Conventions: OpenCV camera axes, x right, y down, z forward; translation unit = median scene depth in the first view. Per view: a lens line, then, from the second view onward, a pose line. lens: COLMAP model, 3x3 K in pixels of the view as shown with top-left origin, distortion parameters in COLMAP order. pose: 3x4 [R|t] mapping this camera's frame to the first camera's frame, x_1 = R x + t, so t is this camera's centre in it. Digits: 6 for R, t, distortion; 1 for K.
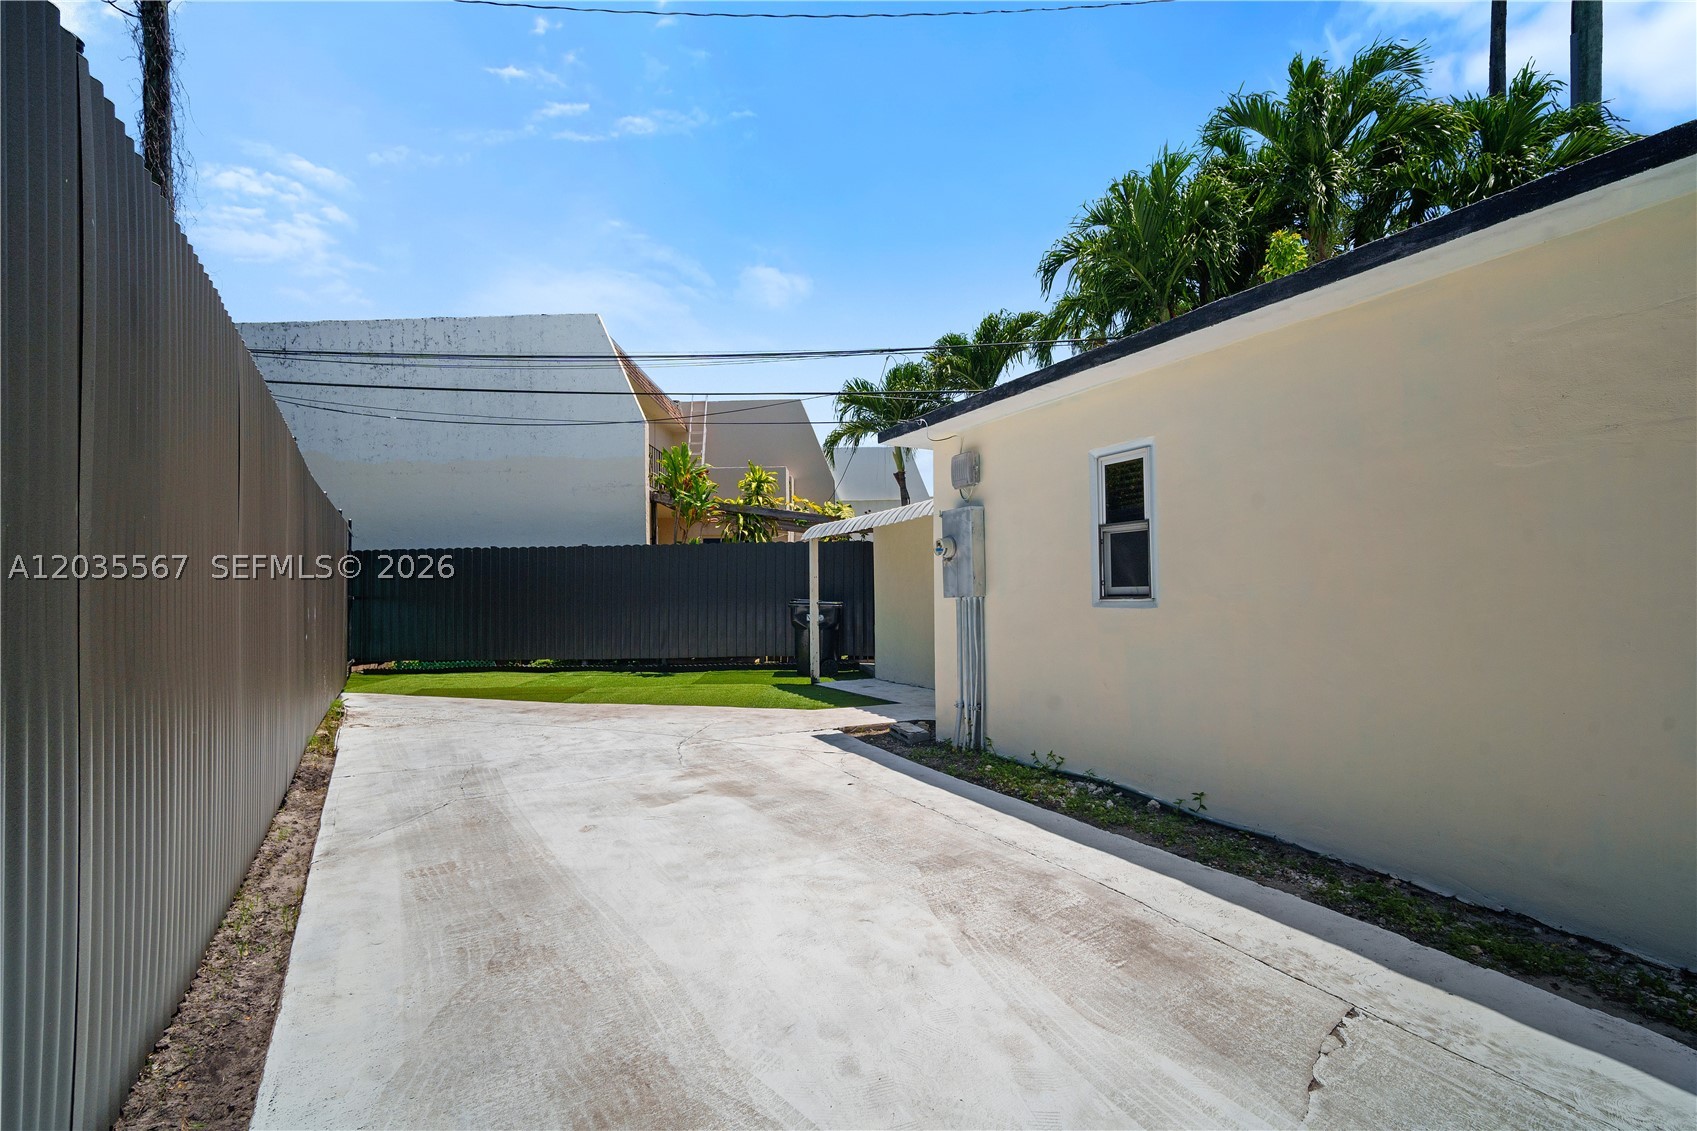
lens RADIAL K [[757.4, 0, 816.3], [0, 757.4, 579.1], [0, 0, 1]] dist [0.000340, 0.000626]
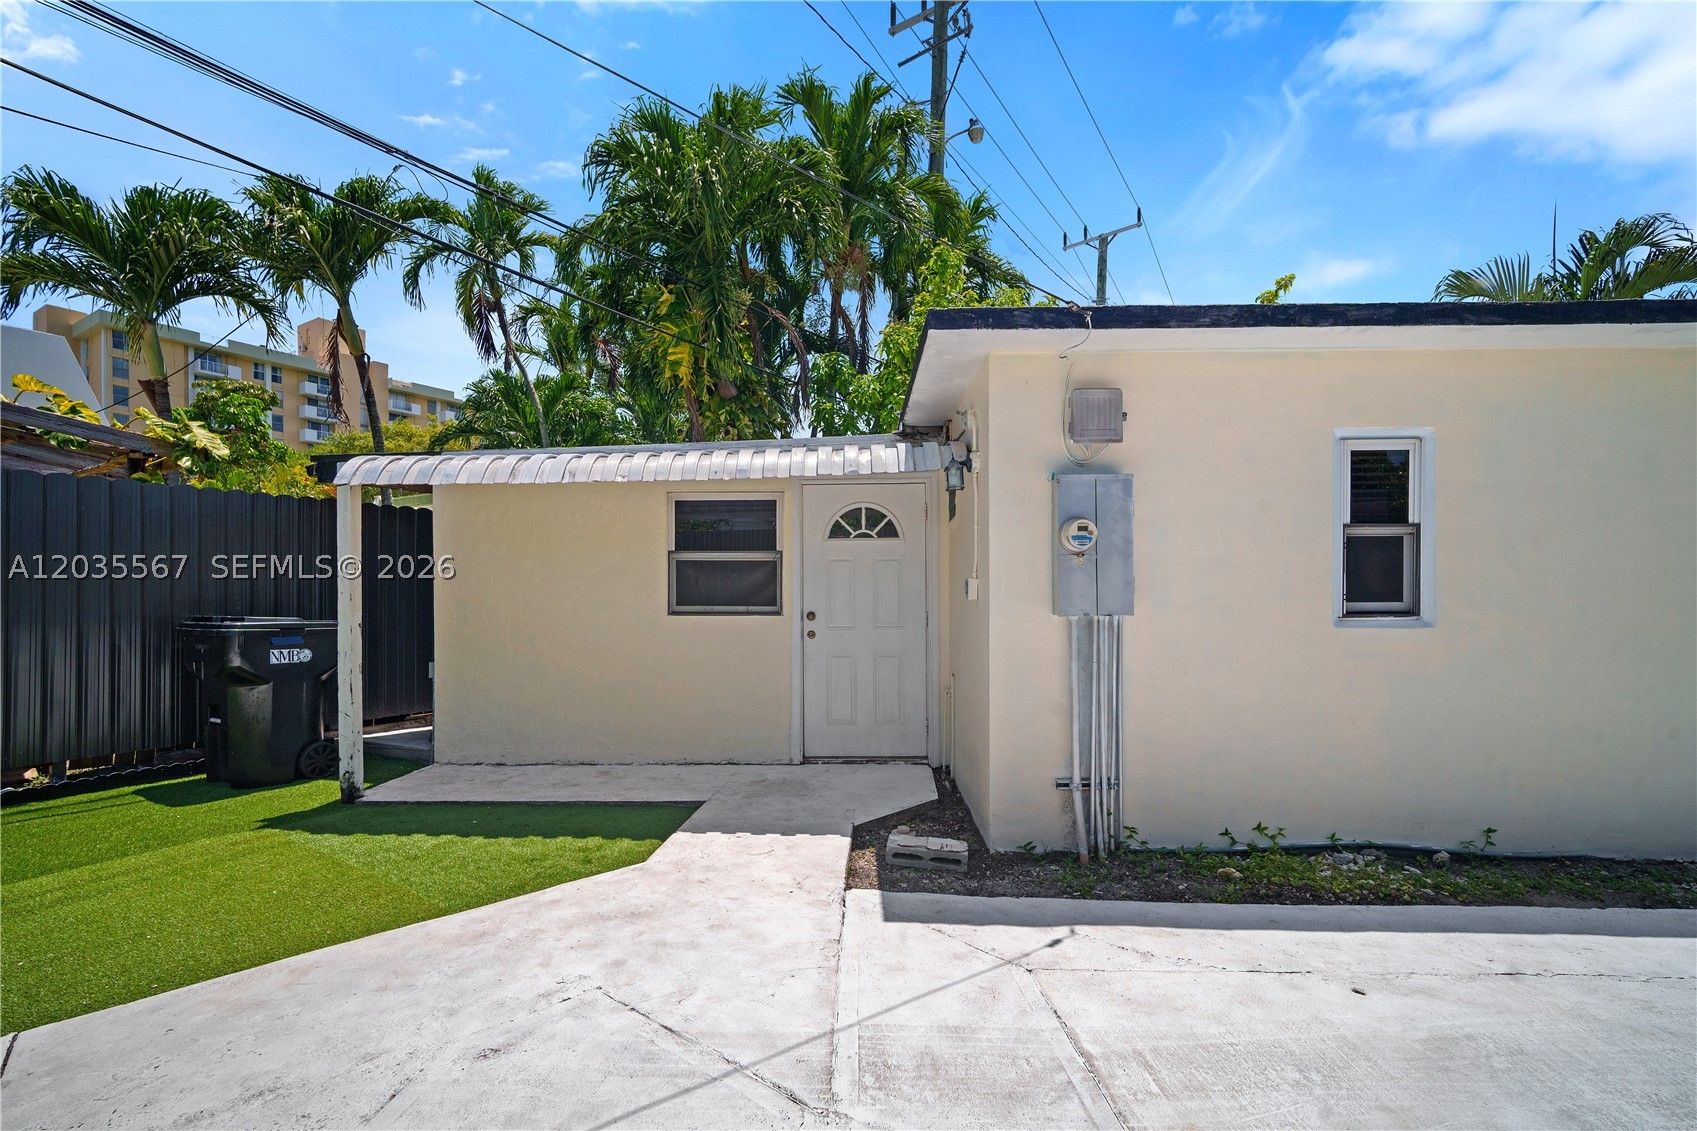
lens RADIAL K [[786.2, 0, 848.5], [0, 786.2, 565.5], [0, 0, 1]] dist [0.001384, 0.000290]
pose [[0.470298, 0.020539, 0.882269, -0.612774], [-0.015914, 0.999764, -0.014791, -0.007449], [-0.882364, -0.007084, 0.470514, 1.082359]]
